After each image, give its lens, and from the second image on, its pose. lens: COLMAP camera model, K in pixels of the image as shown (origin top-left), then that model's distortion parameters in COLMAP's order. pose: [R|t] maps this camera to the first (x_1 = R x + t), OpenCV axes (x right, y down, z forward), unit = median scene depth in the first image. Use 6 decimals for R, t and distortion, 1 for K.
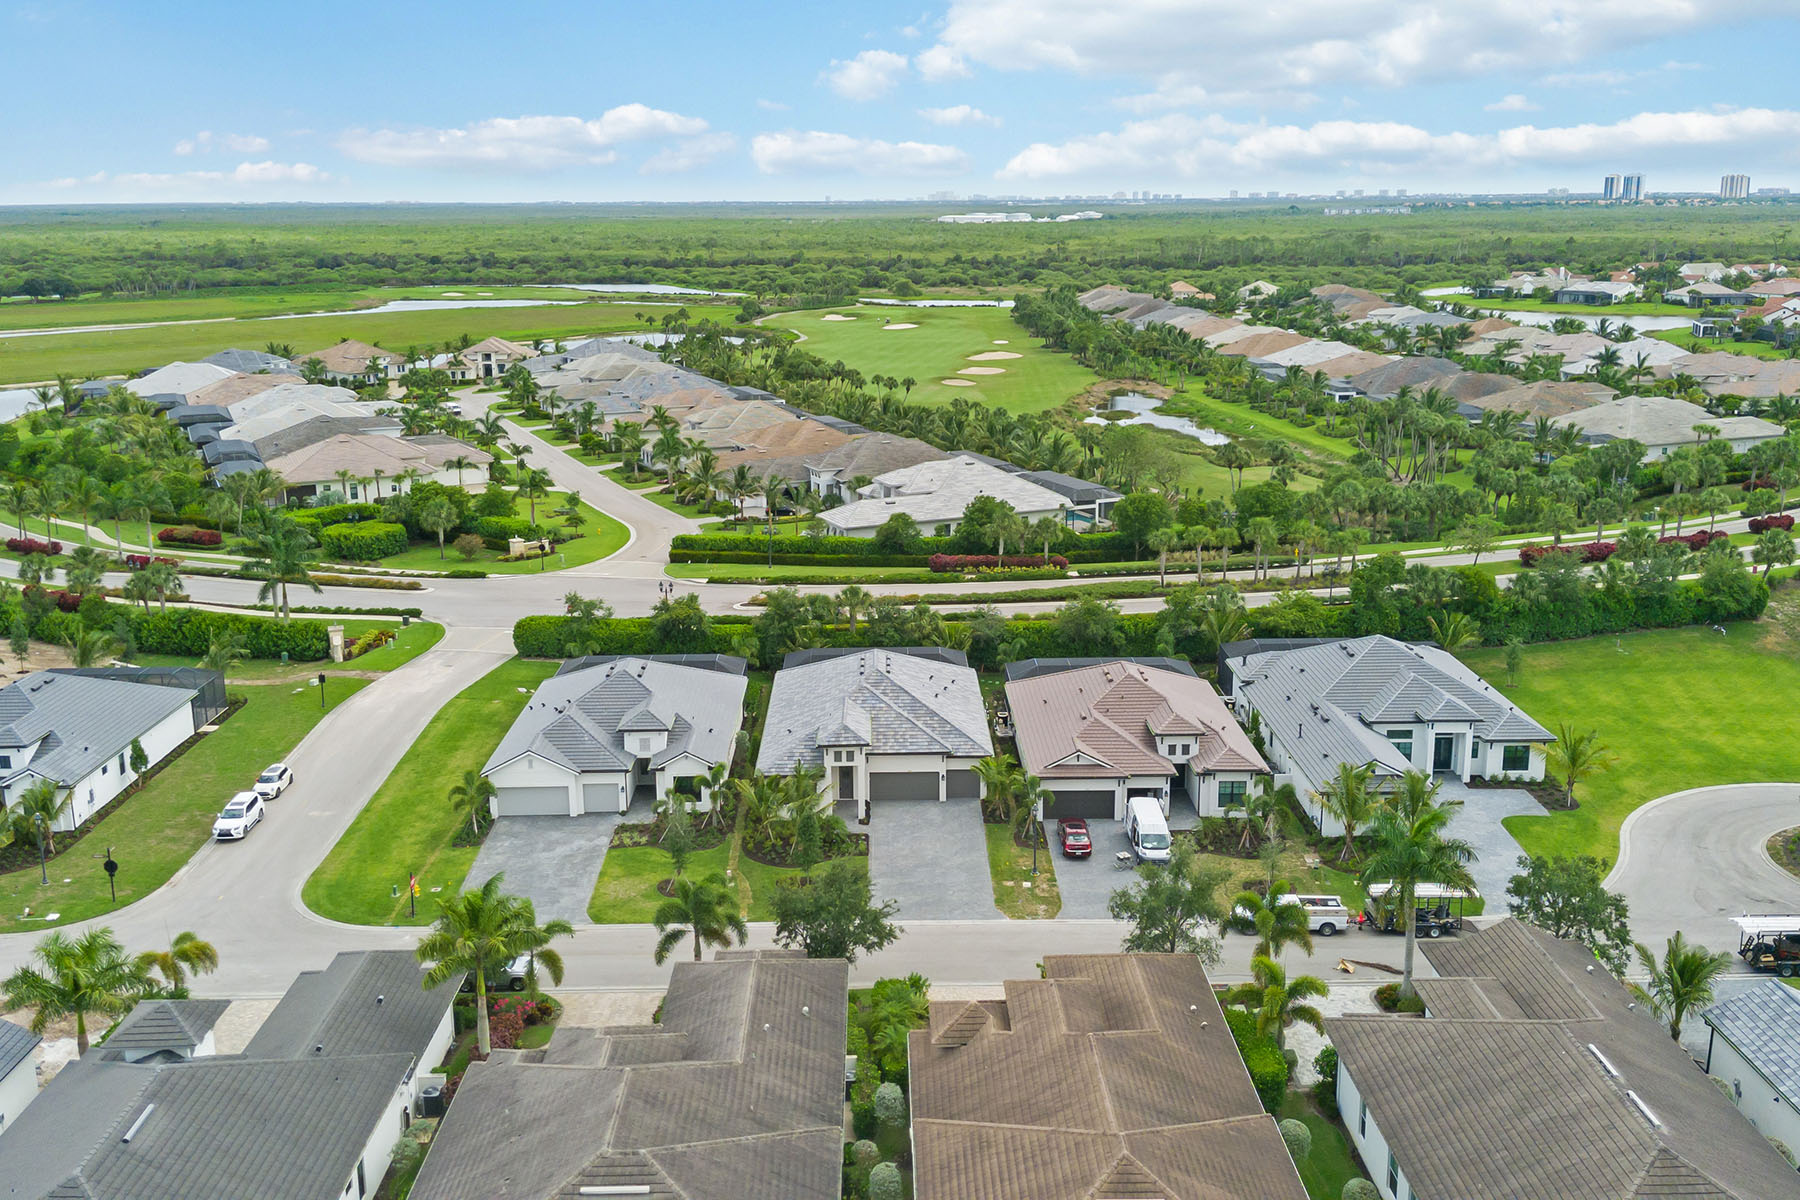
lens RADIAL K [[1655.6, 0, 904.9], [0, 1655.6, 607.8], [0, 0, 1]] dist [0.116641, -0.197888]
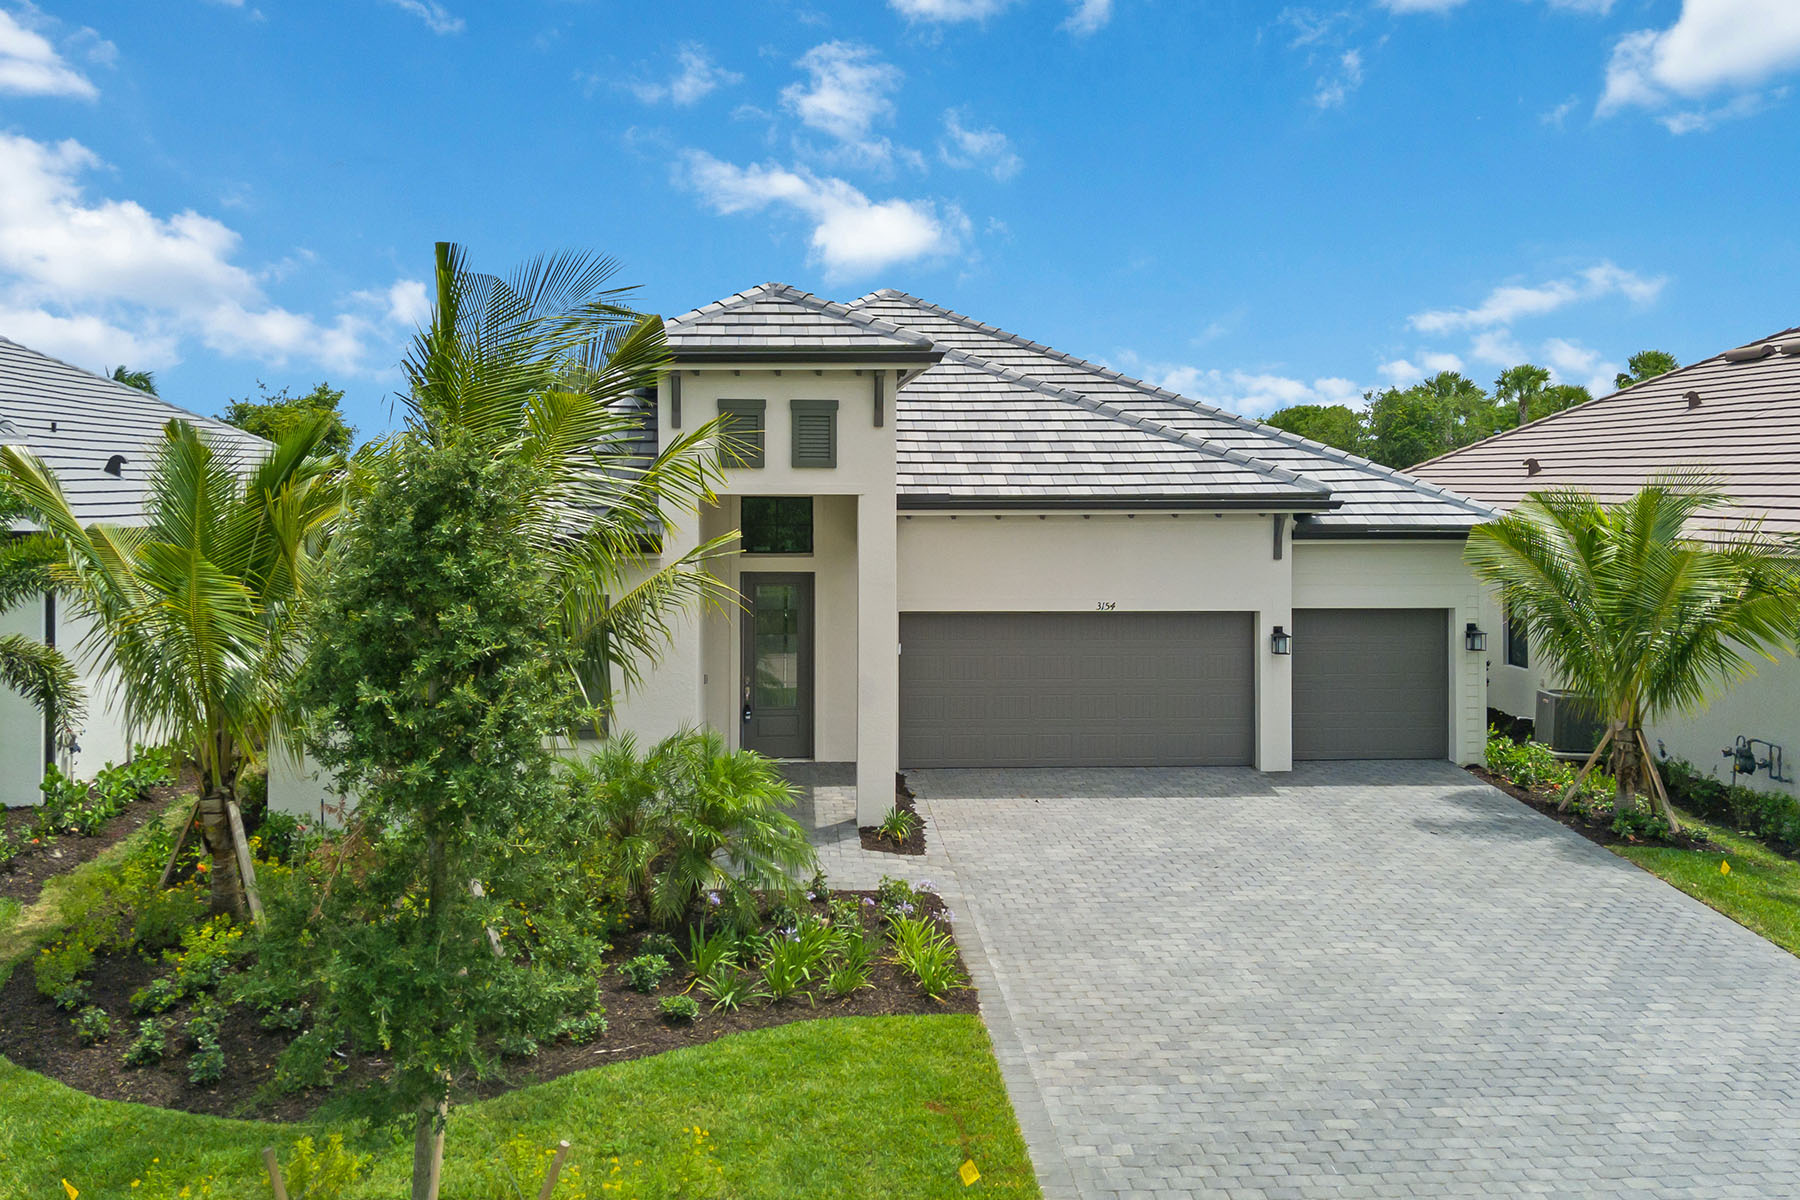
lens RADIAL K [[1655.6, 0, 904.9], [0, 1655.6, 607.8], [0, 0, 1]] dist [0.116641, -0.197888]
pose [[0.997047, 0.001834, 0.076772, -0.029358], [0.010555, 0.986954, -0.160656, 0.107123], [-0.076066, 0.160992, 0.984020, 0.669876]]
